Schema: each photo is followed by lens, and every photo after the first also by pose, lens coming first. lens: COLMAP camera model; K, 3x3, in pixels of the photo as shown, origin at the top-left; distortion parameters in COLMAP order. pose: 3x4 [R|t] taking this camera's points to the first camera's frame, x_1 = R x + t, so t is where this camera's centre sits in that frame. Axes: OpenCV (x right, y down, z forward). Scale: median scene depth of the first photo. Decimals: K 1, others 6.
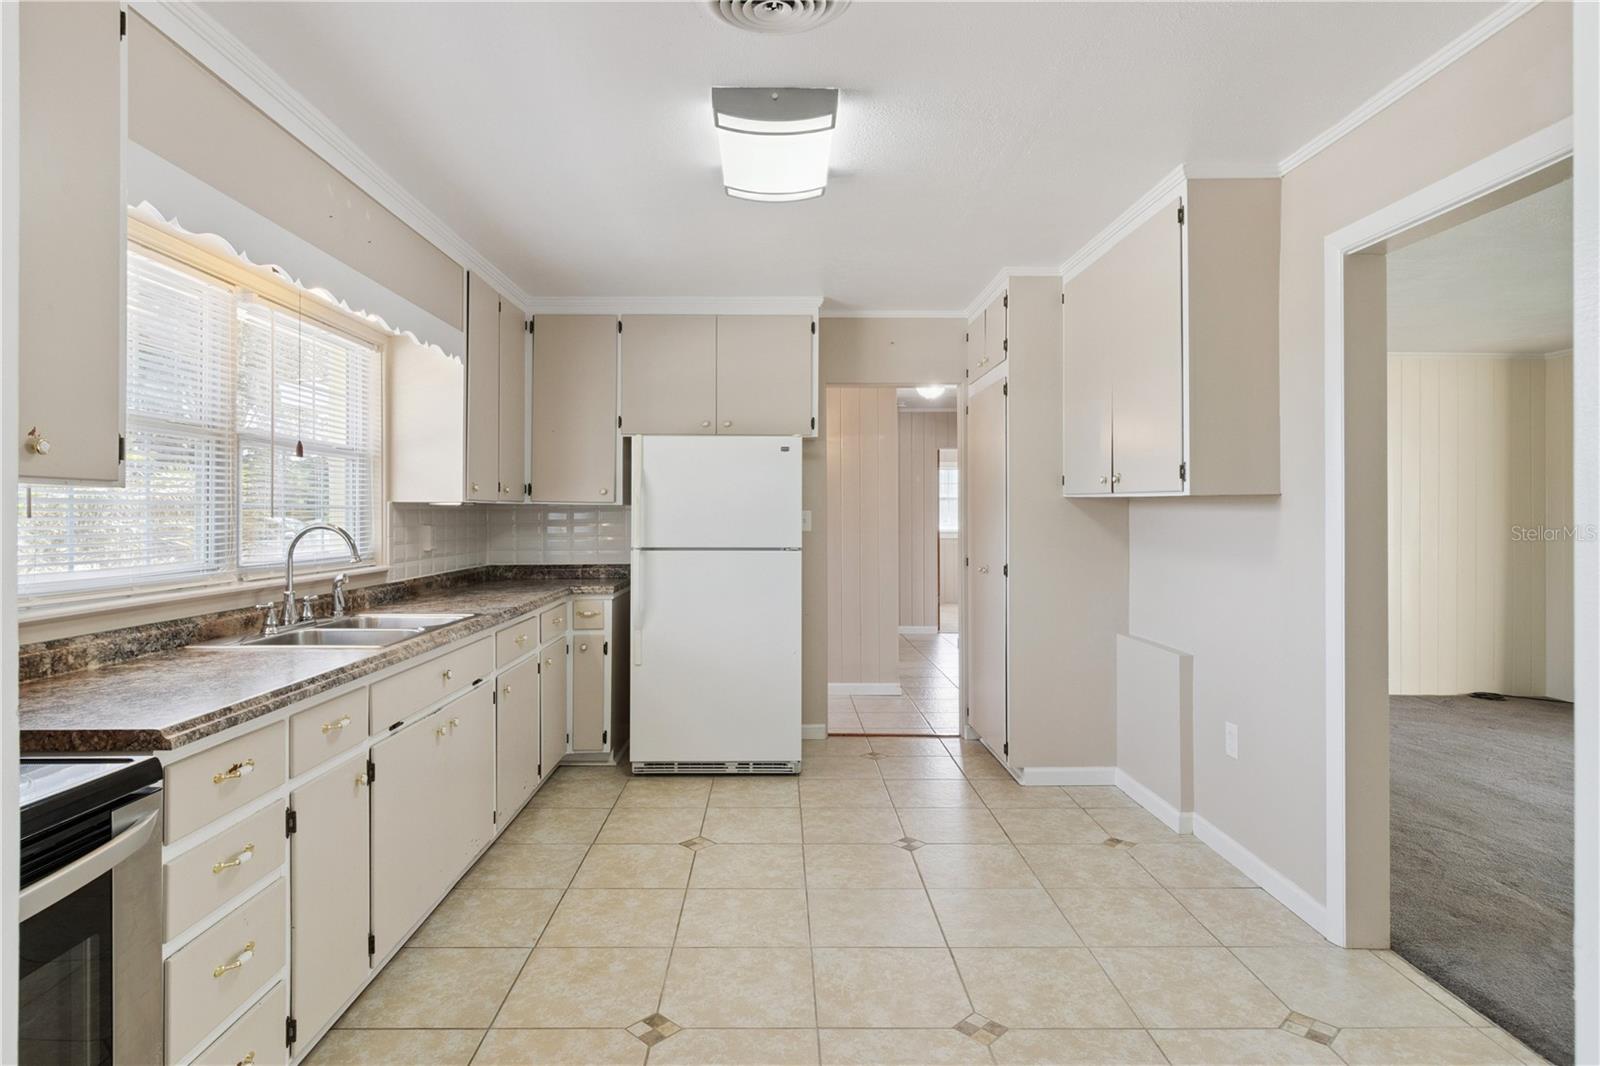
lens RADIAL K [[875.9, 0, 783.9], [0, 875.9, 515.2], [0, 0, 1]] dist [-0.003821, -0.000110]
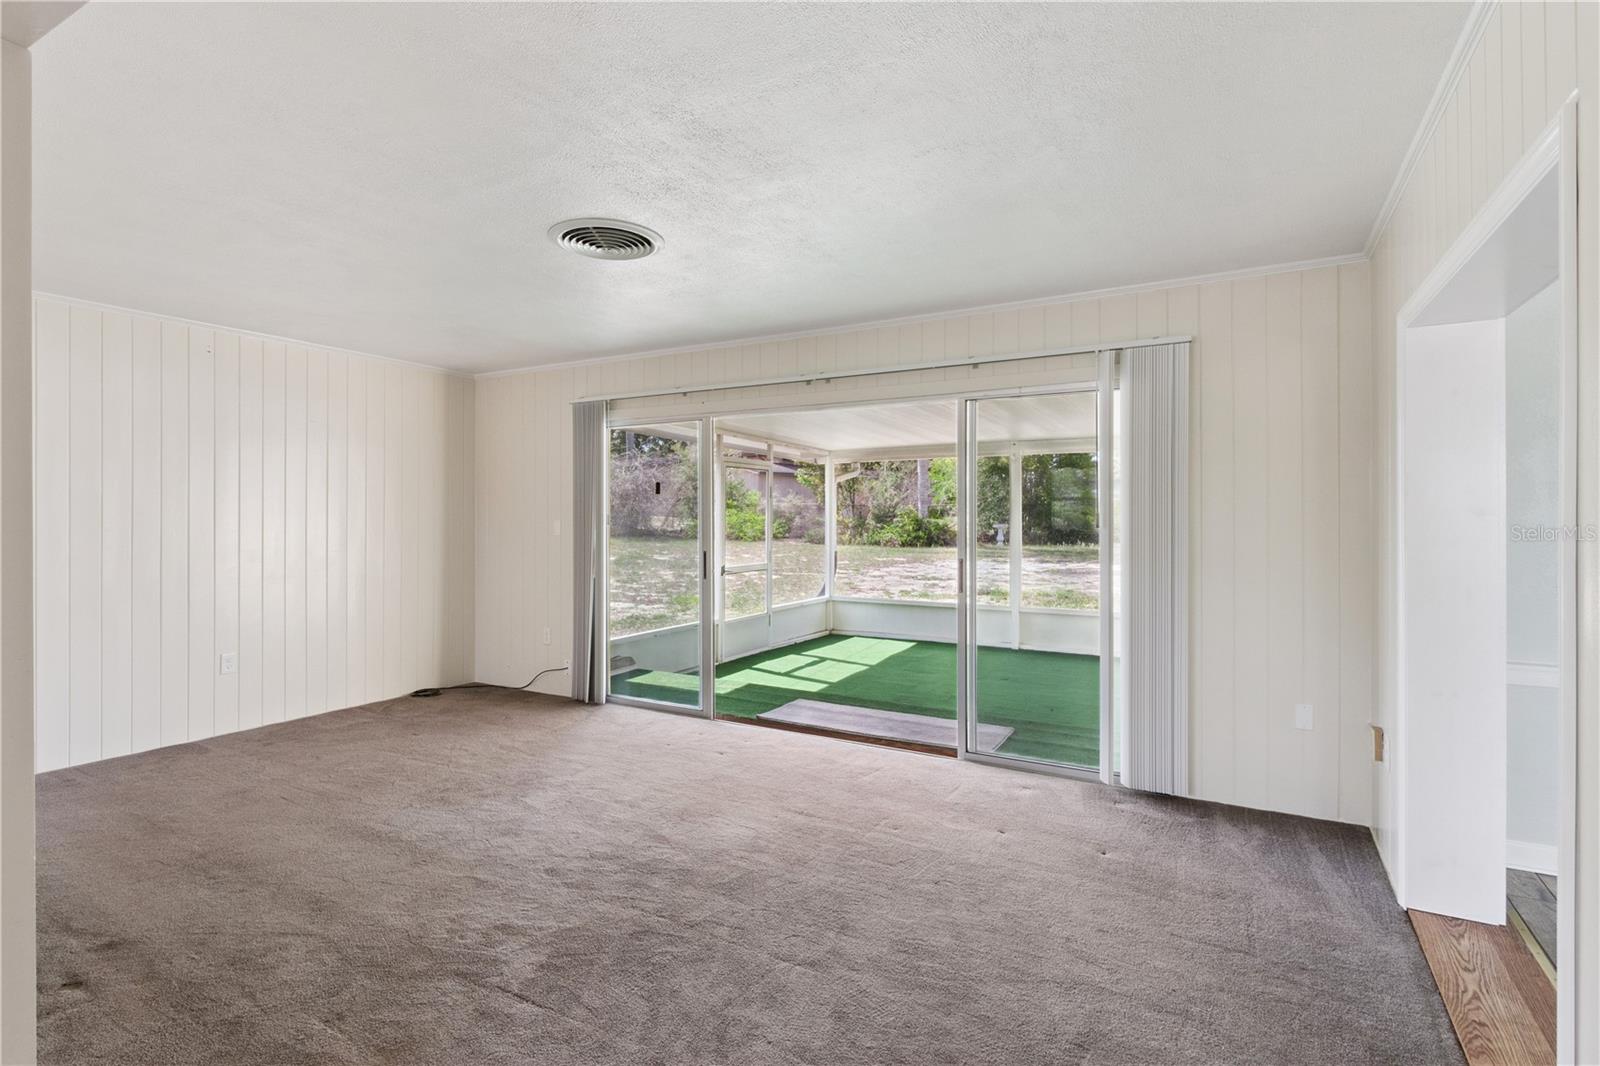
lens RADIAL K [[791.3, 0, 792.2], [0, 791.3, 502.3], [0, 0, 1]] dist [-0.000760, -0.000356]
pose [[0.503078, 0.011522, 0.864164, 0.424108], [-0.003257, 0.999929, -0.011437, -0.025276], [-0.864235, 0.002939, 0.503080, 0.297095]]
